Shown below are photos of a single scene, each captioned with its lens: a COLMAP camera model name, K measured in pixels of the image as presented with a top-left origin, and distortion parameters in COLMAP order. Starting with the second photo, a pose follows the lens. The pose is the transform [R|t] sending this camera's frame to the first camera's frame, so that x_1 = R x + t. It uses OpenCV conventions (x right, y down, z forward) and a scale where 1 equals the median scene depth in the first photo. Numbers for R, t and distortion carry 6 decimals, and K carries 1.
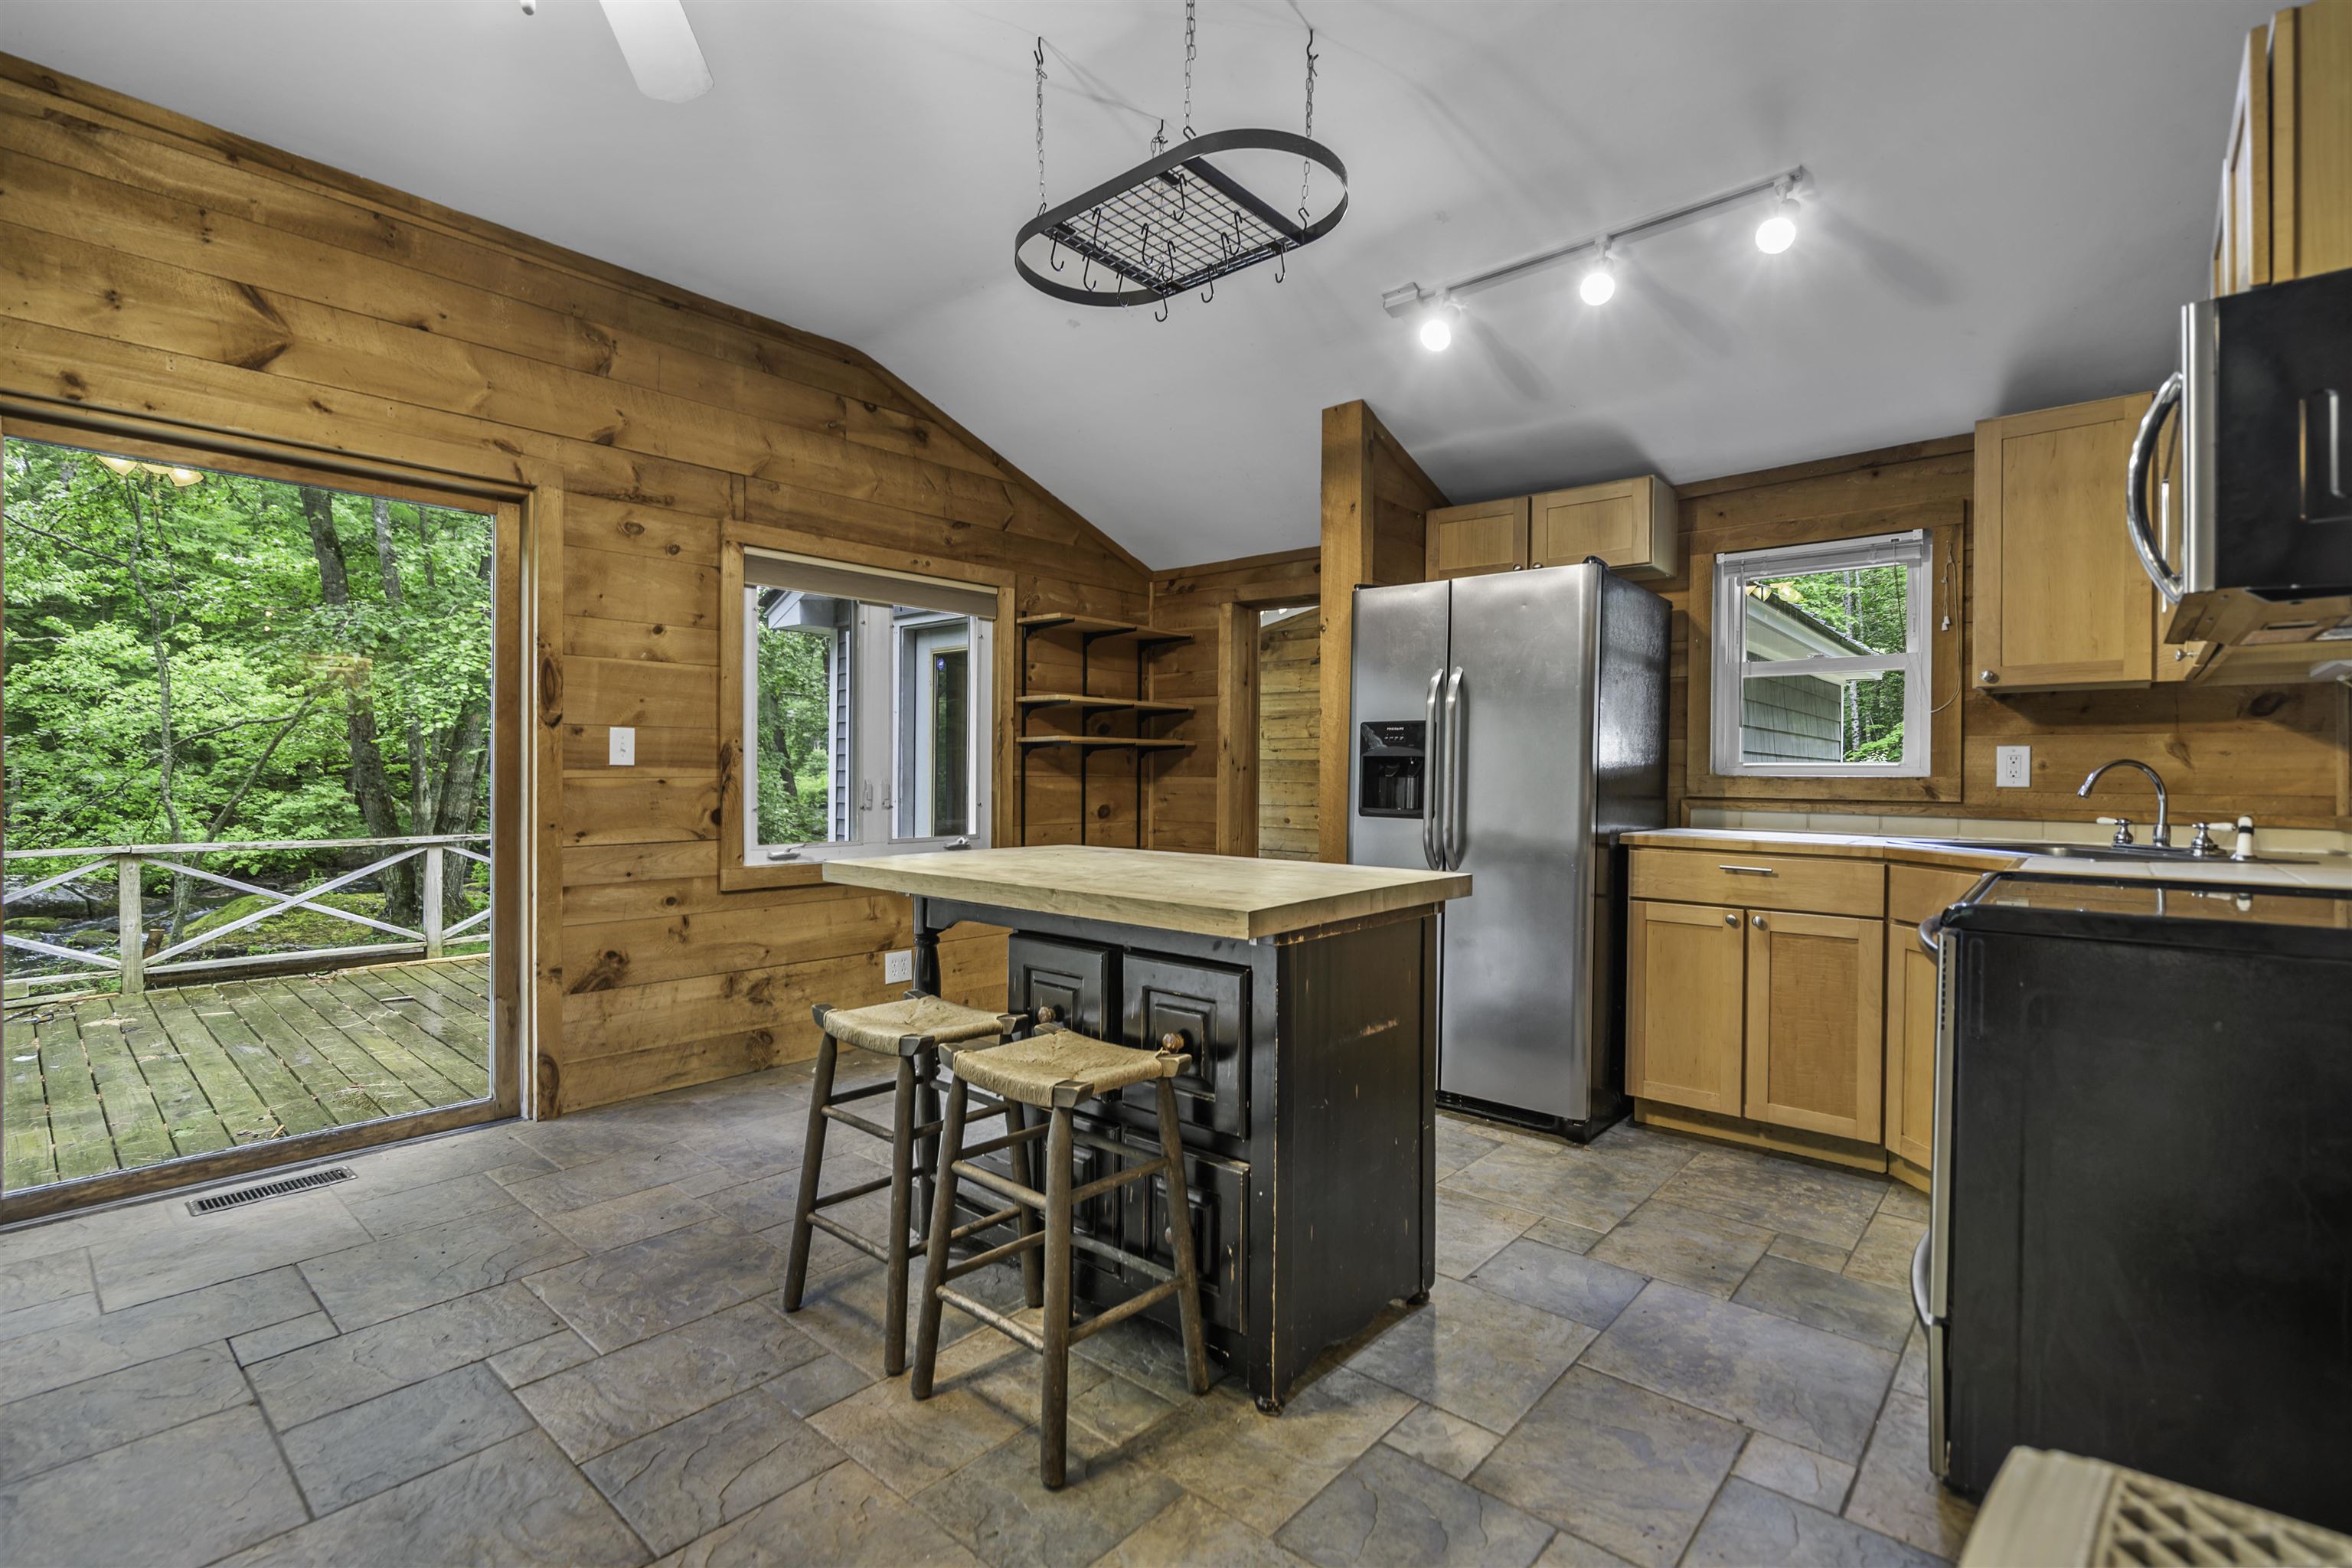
lens RADIAL K [[1101.2, 0, 1183.9], [0, 1101.2, 771.7], [0, 0, 1]] dist [0.005437, 0.001271]
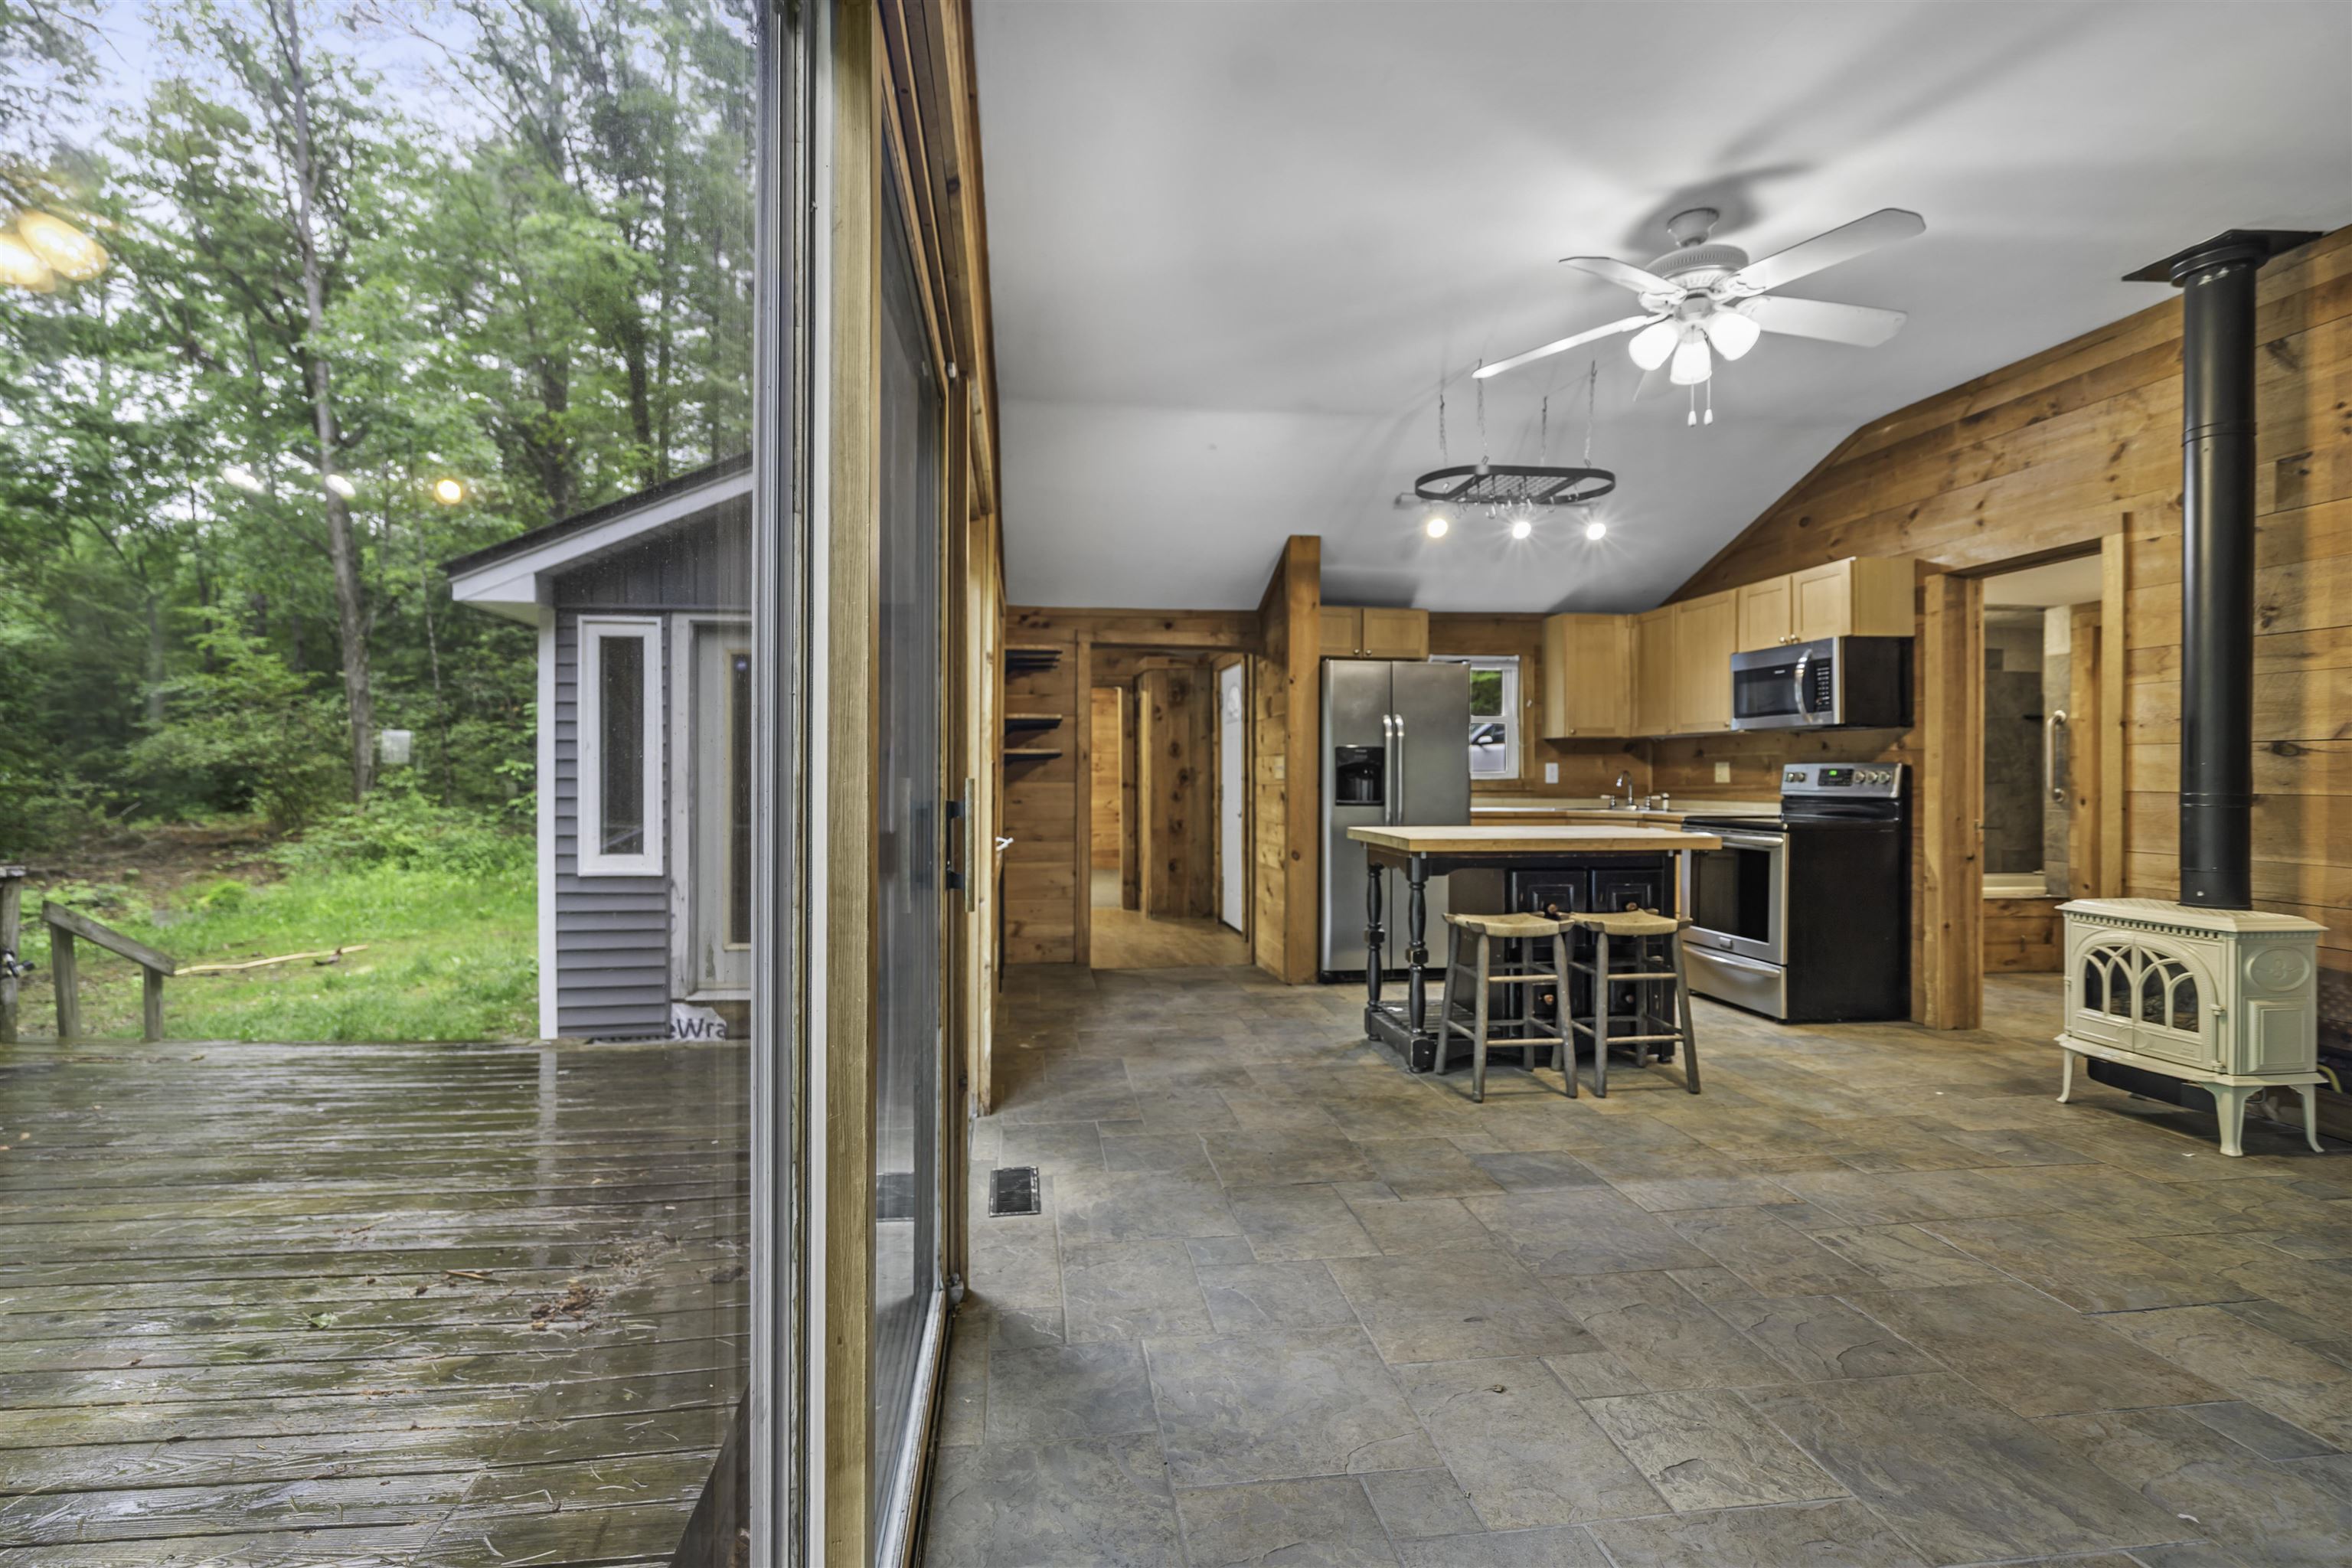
lens RADIAL K [[1101.2, 0, 1183.2], [0, 1101.2, 769.3], [0, 0, 1]] dist [0.005437, 0.001271]
pose [[0.640350, -0.001817, 0.768081, -1.358405], [0.003953, 0.999992, -0.000930, -0.013225], [-0.768073, 0.003632, 0.640351, 0.193281]]
